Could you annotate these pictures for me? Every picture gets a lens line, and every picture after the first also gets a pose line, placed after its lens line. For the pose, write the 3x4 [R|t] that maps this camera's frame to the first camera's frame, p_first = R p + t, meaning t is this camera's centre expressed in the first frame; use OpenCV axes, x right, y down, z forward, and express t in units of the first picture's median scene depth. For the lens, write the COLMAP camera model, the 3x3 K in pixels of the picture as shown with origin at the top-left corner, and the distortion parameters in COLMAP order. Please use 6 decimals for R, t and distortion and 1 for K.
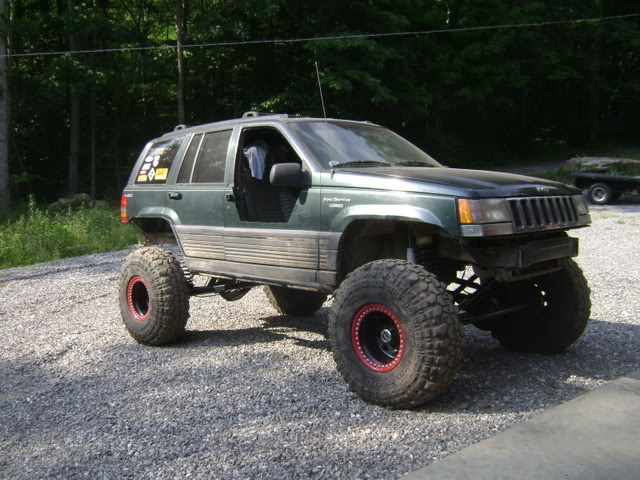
lens RADIAL K [[722.3, 0, 320.0], [0, 722.3, 240.0], [0, 0, 1]] dist [-0.166389, 0.020295]
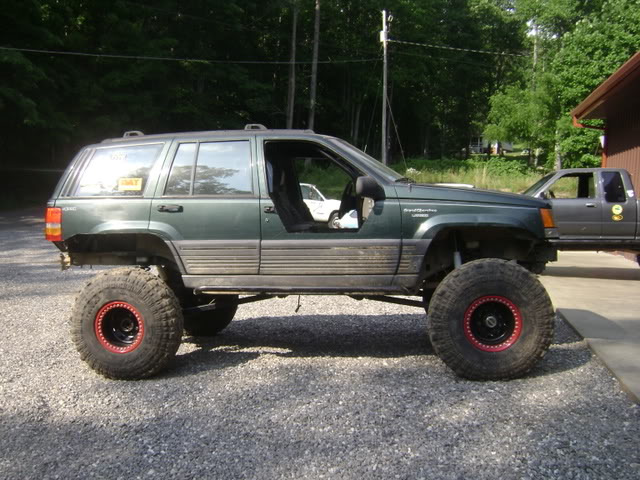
lens RADIAL K [[722.3, 0, 320.0], [0, 722.3, 240.0], [0, 0, 1]] dist [-0.166389, 0.020295]
pose [[0.759662, -0.013155, 0.650185, -0.655917], [0.043955, 0.998548, -0.031152, 0.014894], [-0.648831, 0.052244, 0.759137, 0.194958]]
